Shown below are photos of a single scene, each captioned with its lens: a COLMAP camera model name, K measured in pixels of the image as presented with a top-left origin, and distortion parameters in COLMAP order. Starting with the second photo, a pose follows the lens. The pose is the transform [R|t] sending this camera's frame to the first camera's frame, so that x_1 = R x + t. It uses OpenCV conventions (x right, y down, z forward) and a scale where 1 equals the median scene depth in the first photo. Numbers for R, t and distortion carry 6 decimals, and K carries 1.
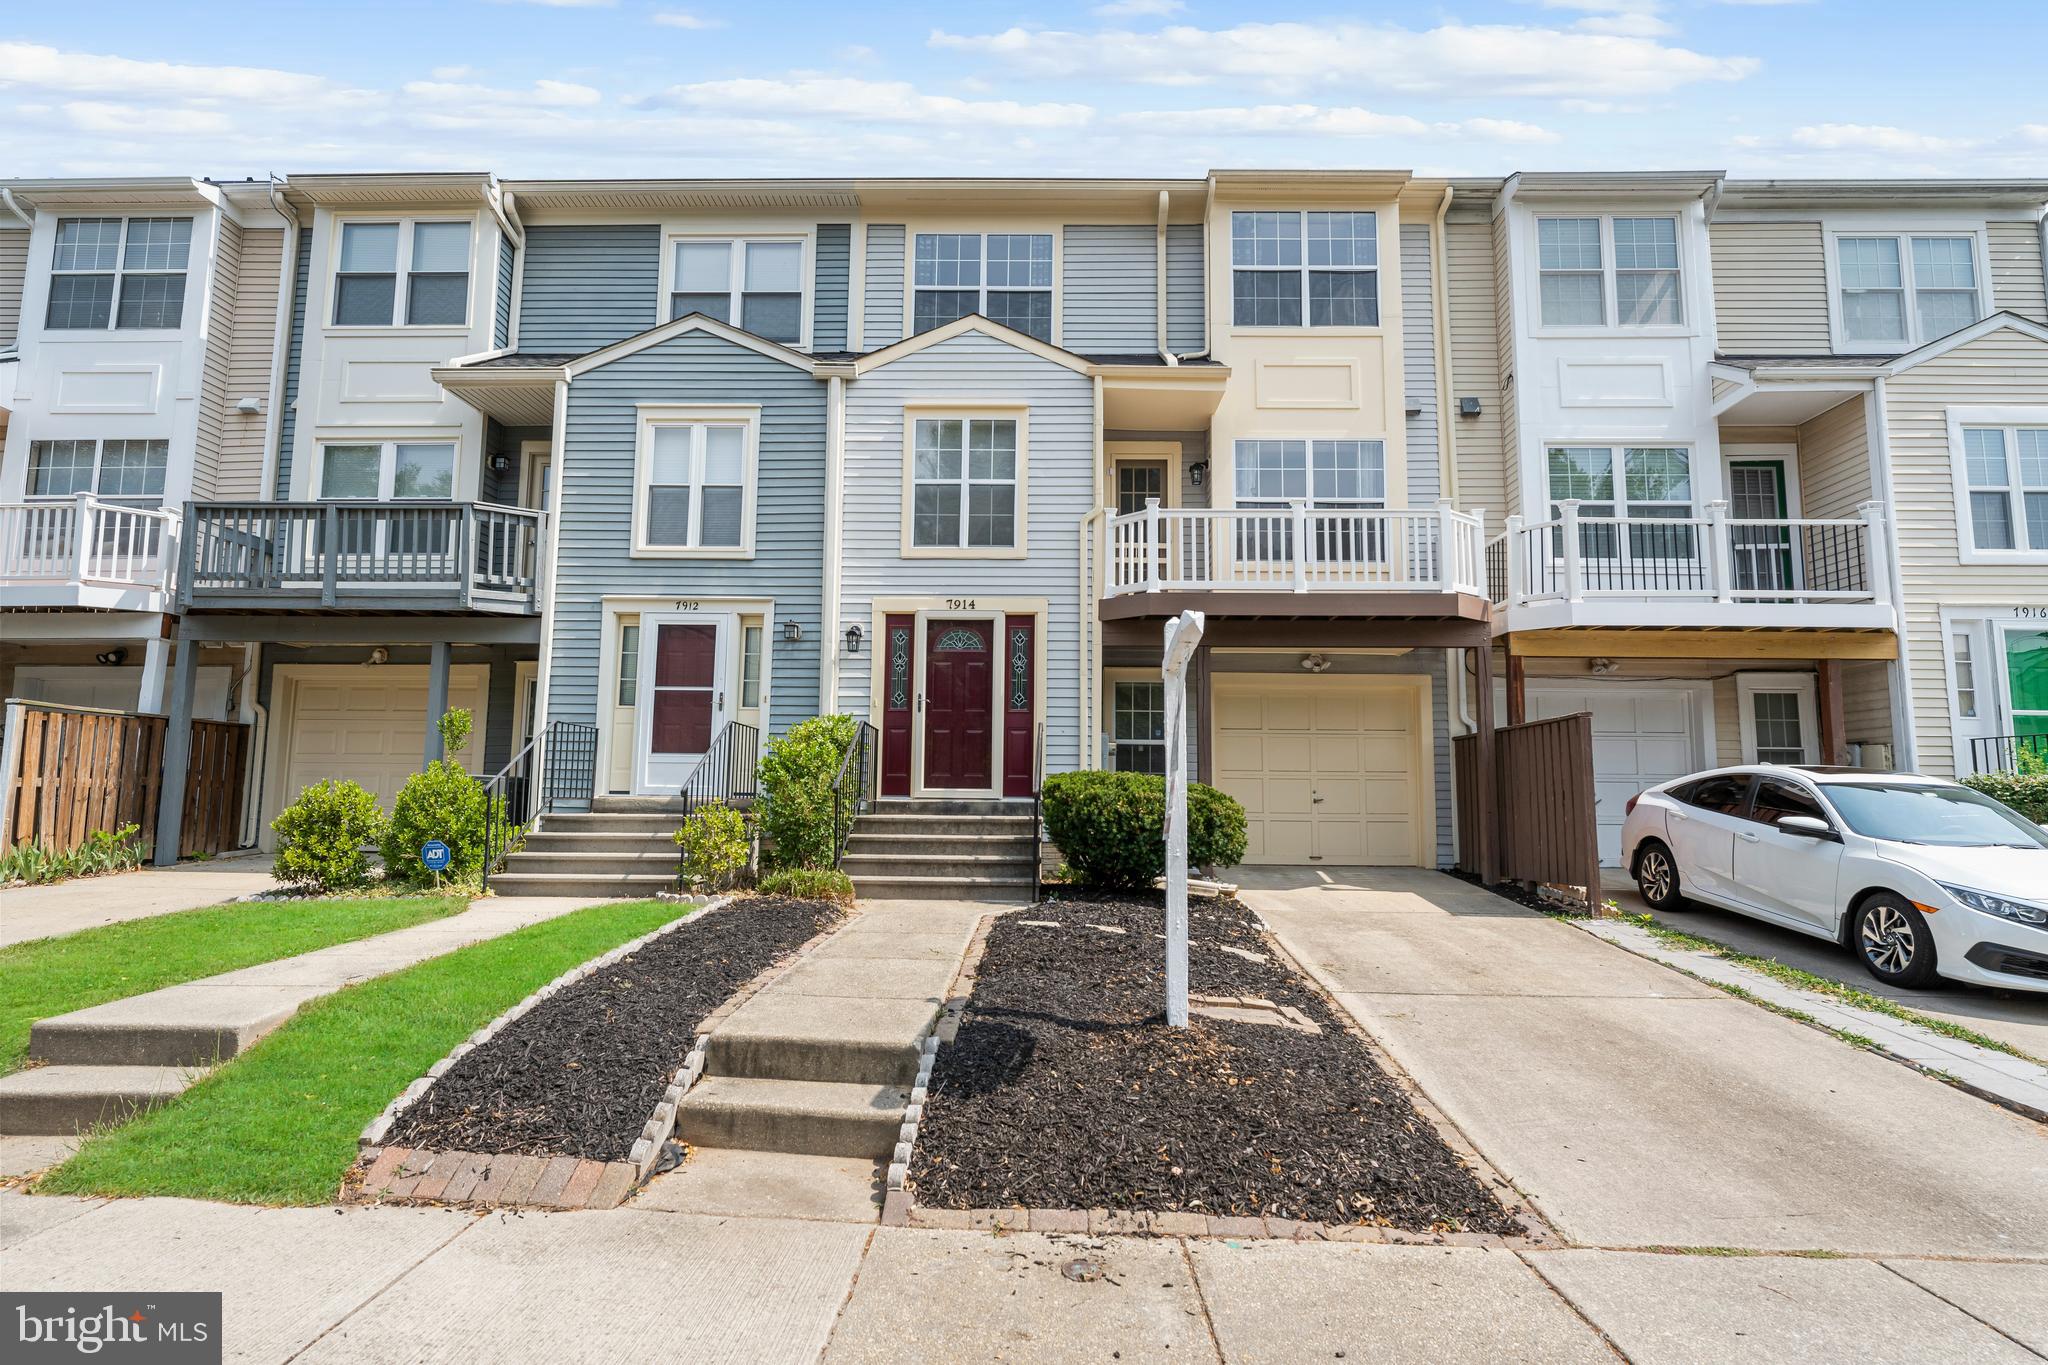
lens RADIAL K [[1049.3, 0, 1024.0], [0, 1049.3, 682.5], [0, 0, 1]] dist [-0.002521, -0.000283]
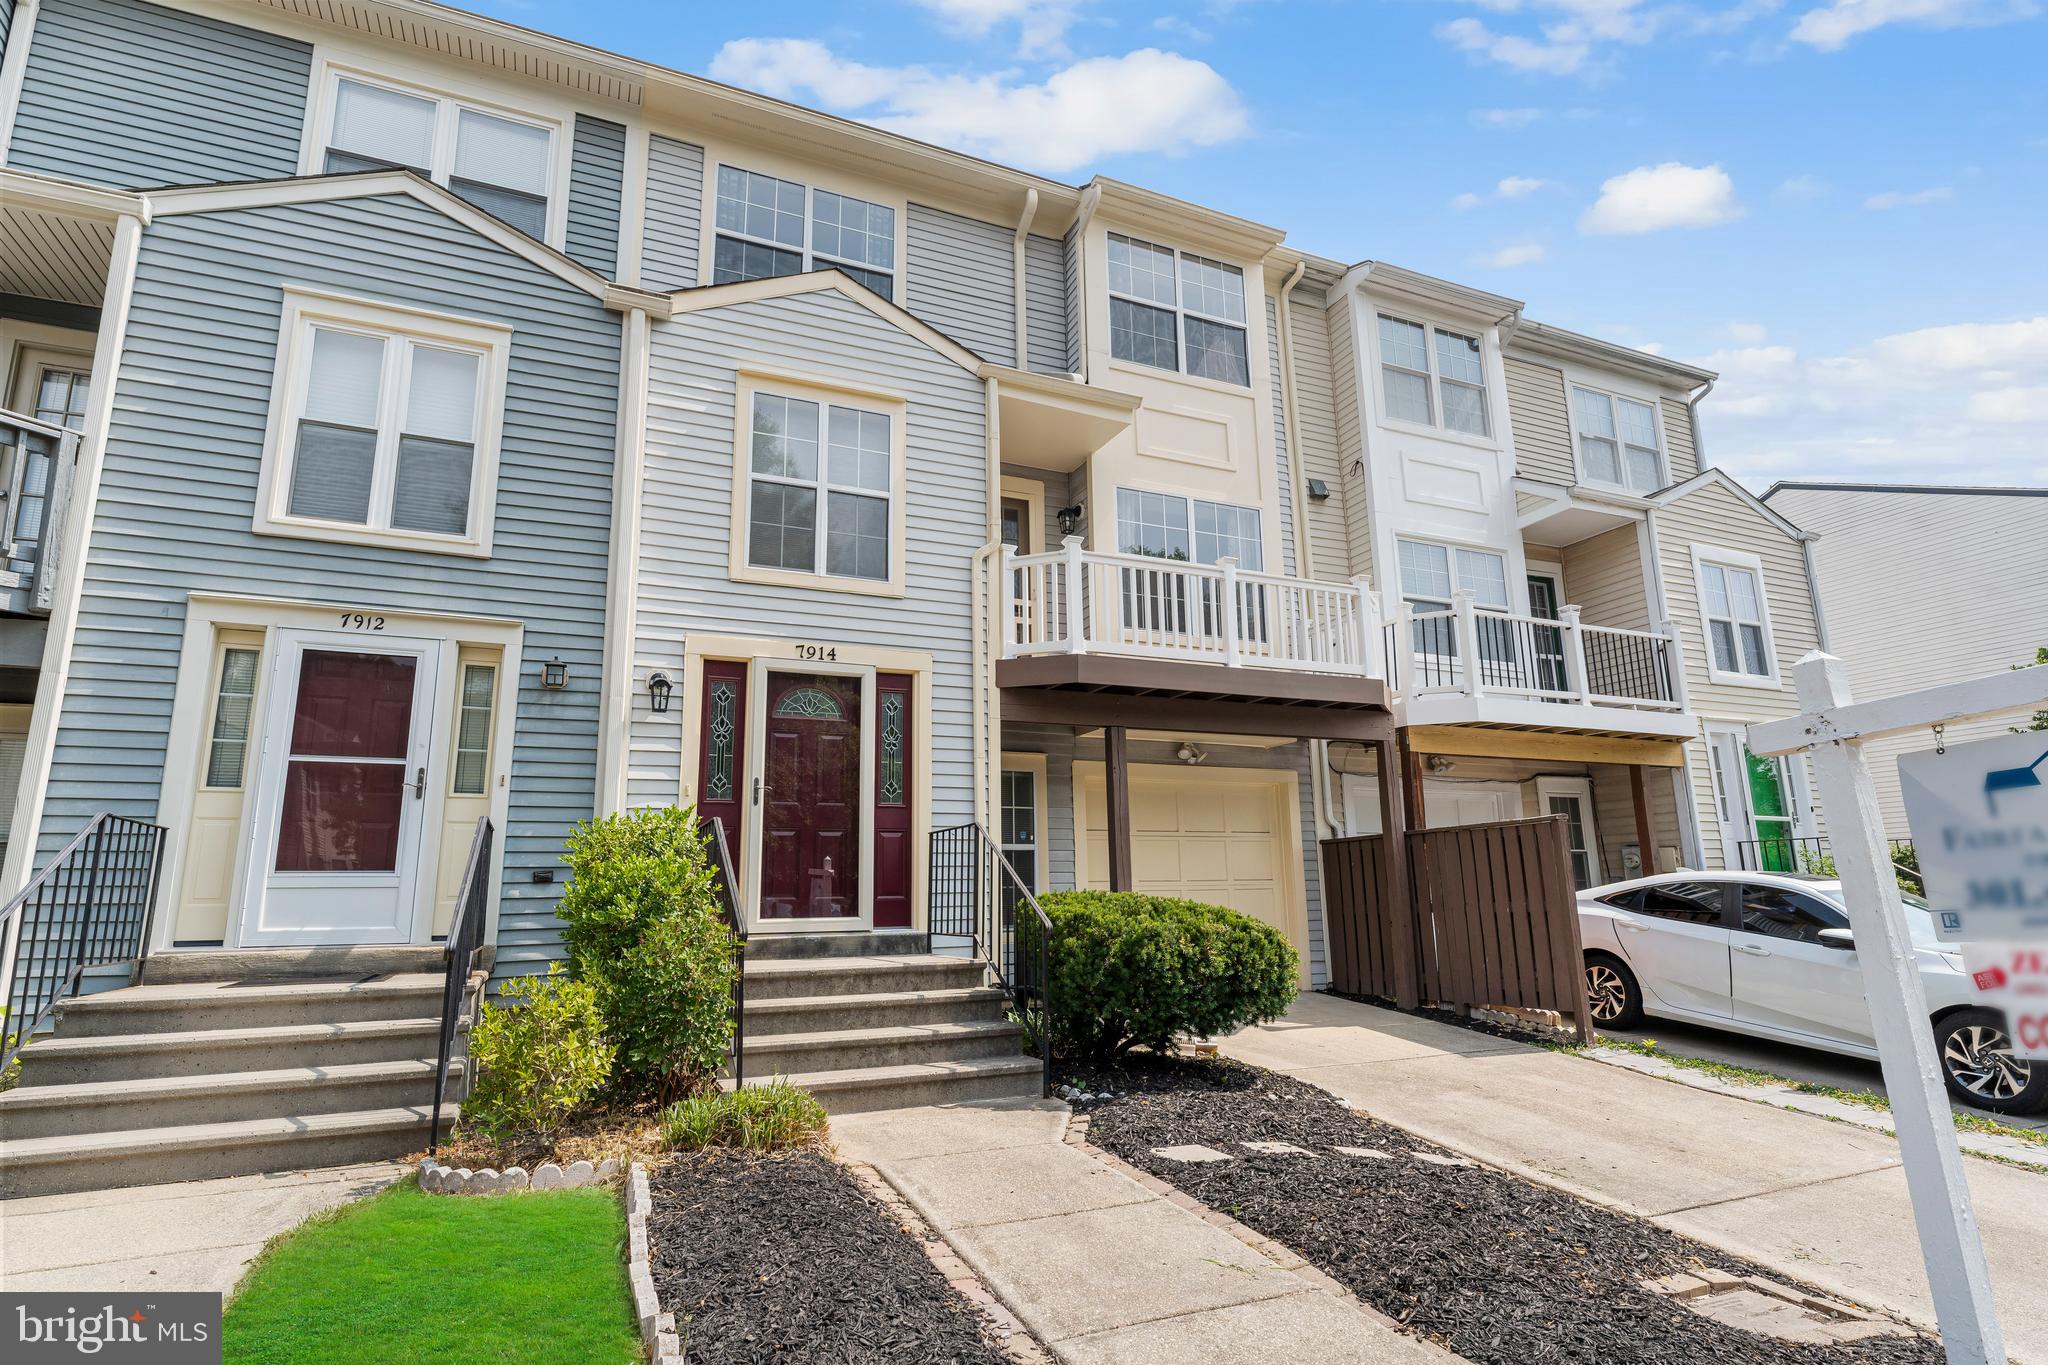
lens RADIAL K [[1049.3, 0, 1024.0], [0, 1049.3, 682.5], [0, 0, 1]] dist [-0.002521, -0.000283]
pose [[0.904748, 0.061761, 0.421445, -0.228119], [-0.023466, 0.995157, -0.095461, 0.009650], [-0.425300, 0.076478, 0.901815, 0.298953]]
